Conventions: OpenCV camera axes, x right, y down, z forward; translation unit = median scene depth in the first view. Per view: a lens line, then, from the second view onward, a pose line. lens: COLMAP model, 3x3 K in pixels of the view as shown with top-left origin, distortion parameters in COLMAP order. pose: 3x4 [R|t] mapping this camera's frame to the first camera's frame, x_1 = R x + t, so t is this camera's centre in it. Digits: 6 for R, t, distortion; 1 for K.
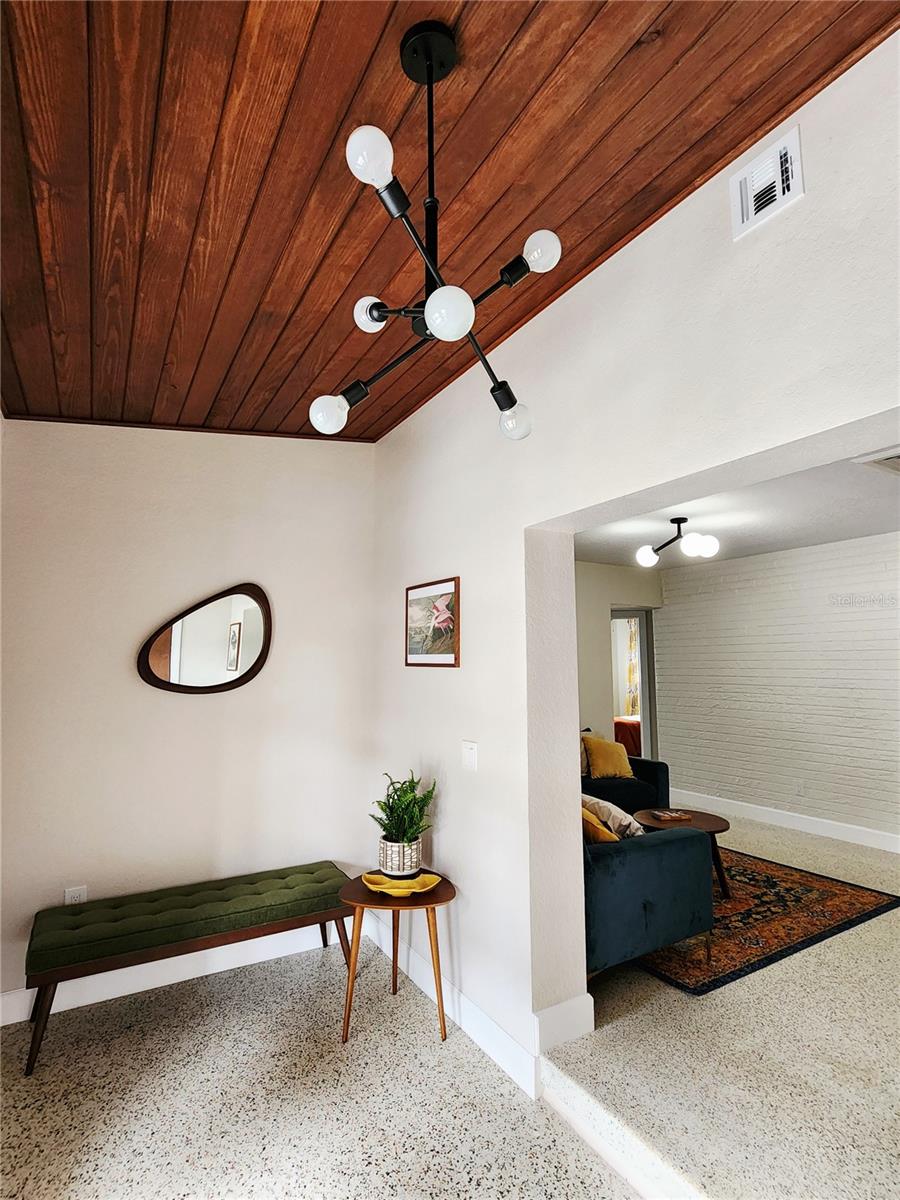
lens RADIAL K [[600.4, 0, 455.8], [0, 600.4, 594.2], [0, 0, 1]] dist [0.002074, 0.000970]
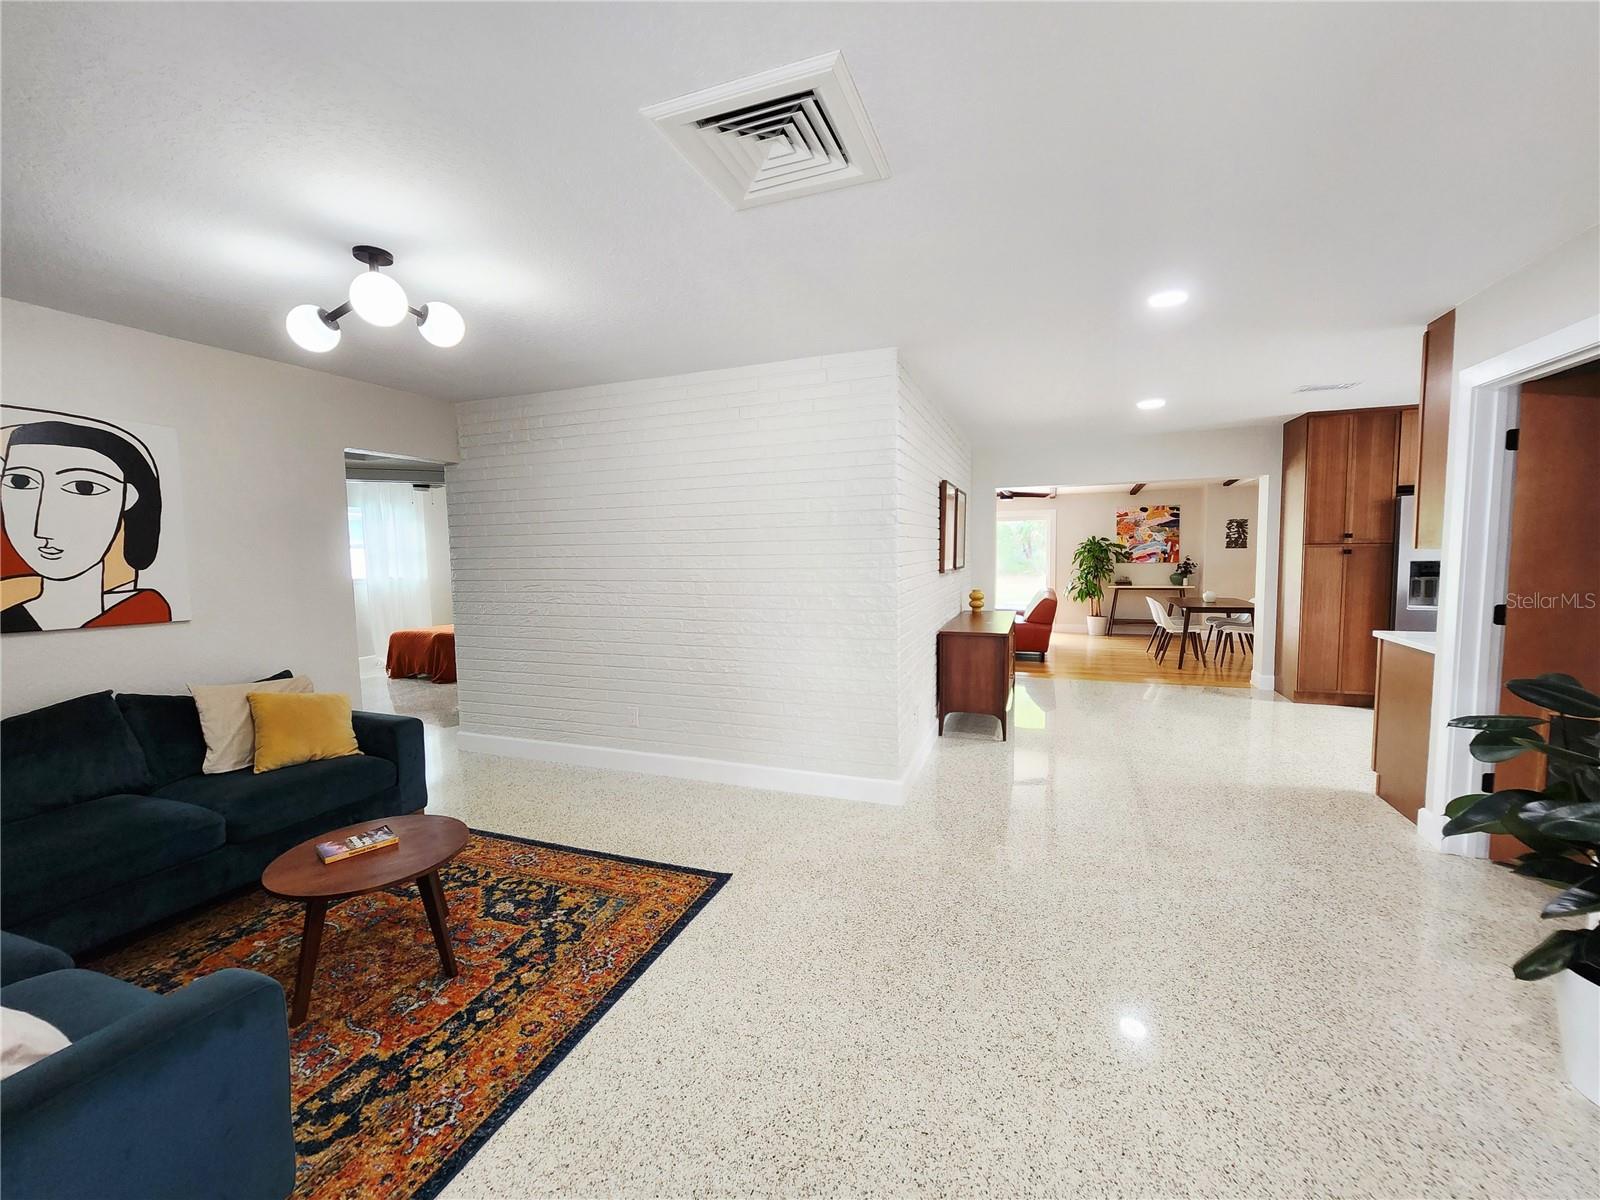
lens RADIAL K [[649.9, 0, 806.9], [0, 649.9, 596.5], [0, 0, 1]] dist [-0.004311, -0.000268]
pose [[0.782921, -0.064562, 0.618762, 0.364890], [-0.051717, 0.984404, 0.168151, 0.046811], [-0.619967, -0.163649, 0.767372, 0.403077]]
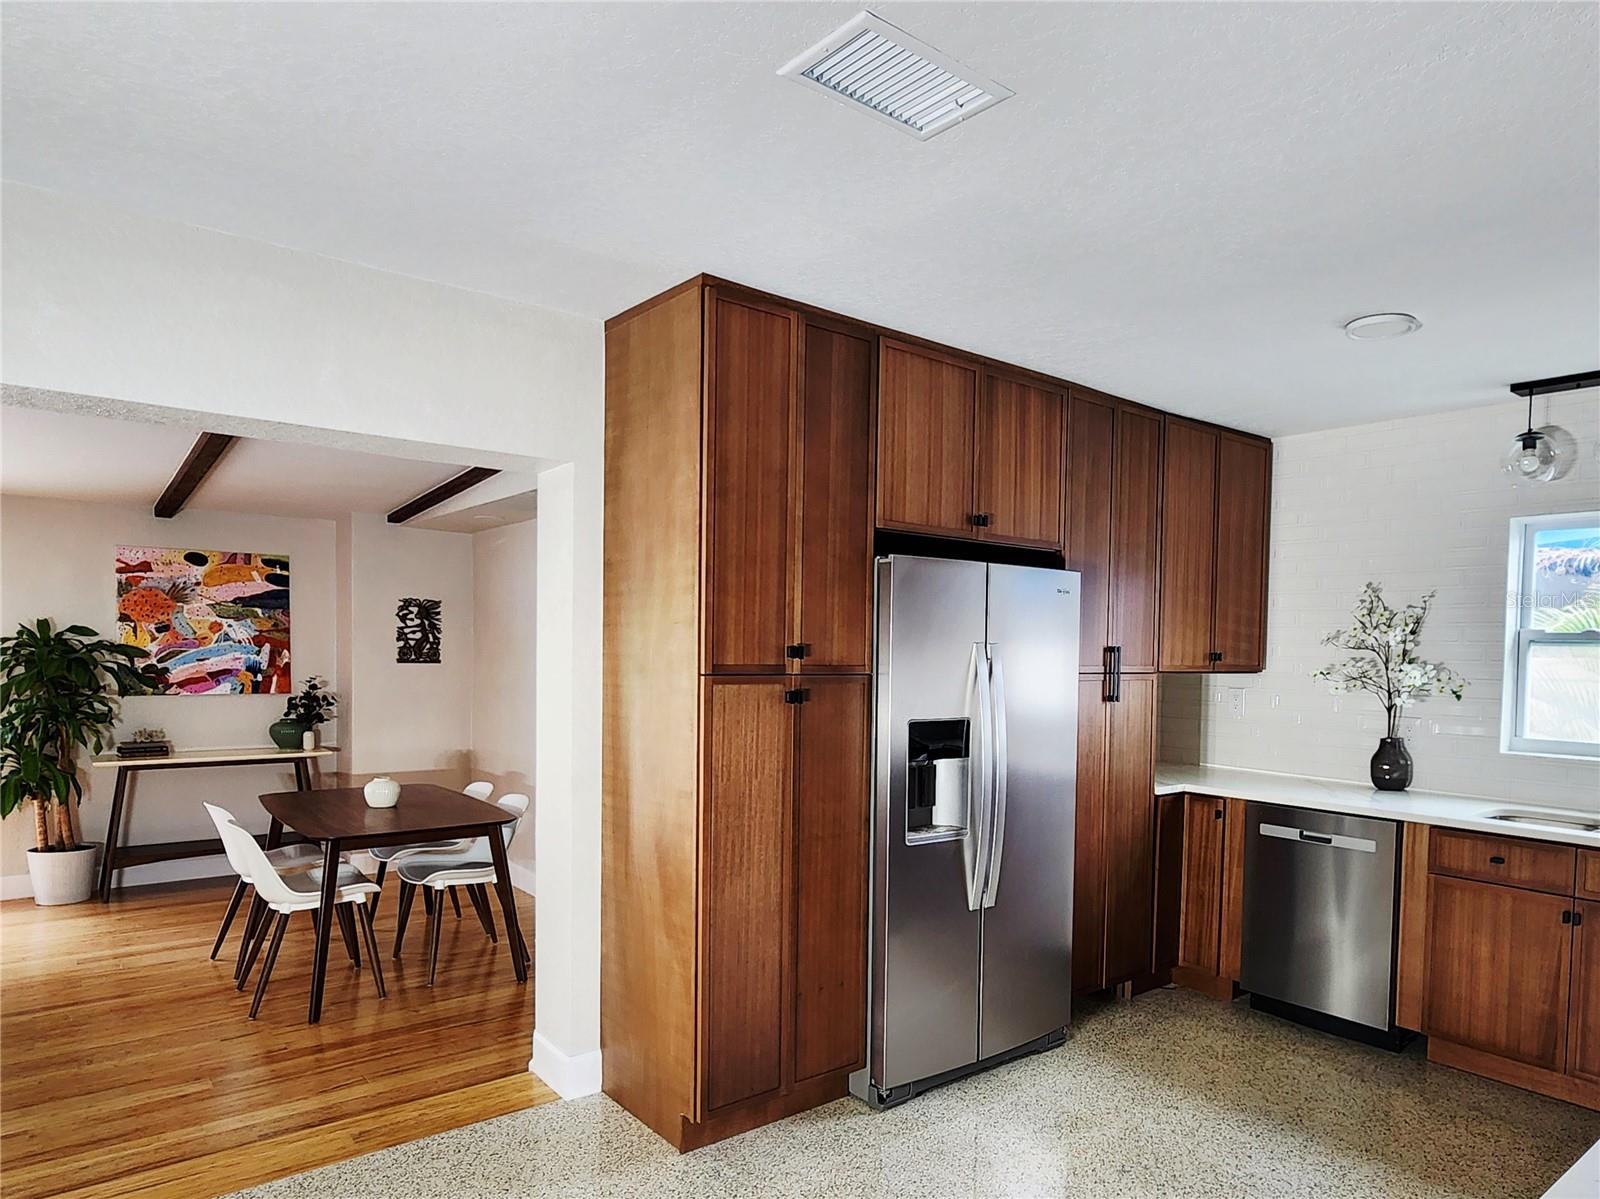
lens RADIAL K [[1006.4, 0, 884.0], [0, 1006.4, 704.3], [0, 0, 1]] dist [-0.007204, -0.001457]
pose [[-0.164093, -0.060280, 0.984601, 1.426928], [-0.135836, 0.990003, 0.037972, 0.096081], [-0.977048, -0.127513, -0.170640, 0.851471]]
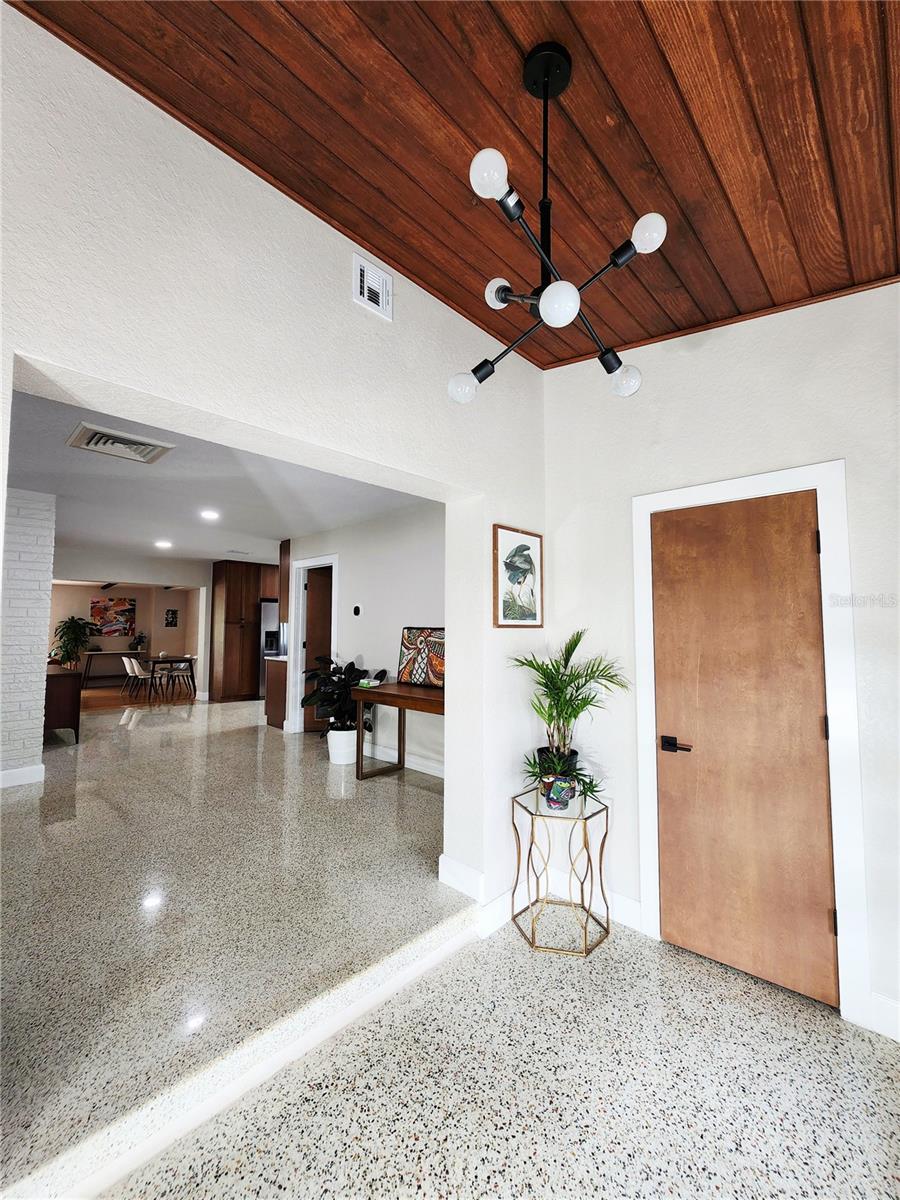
lens RADIAL K [[487.4, 0, 444.7], [0, 487.4, 595.4], [0, 0, 1]] dist [-0.004311, -0.000268]
pose [[-0.261657, 0.058349, 0.963396, -0.302852], [-0.117119, 0.988875, -0.091701, 0.081673], [-0.958029, -0.136826, -0.251912, 0.461082]]
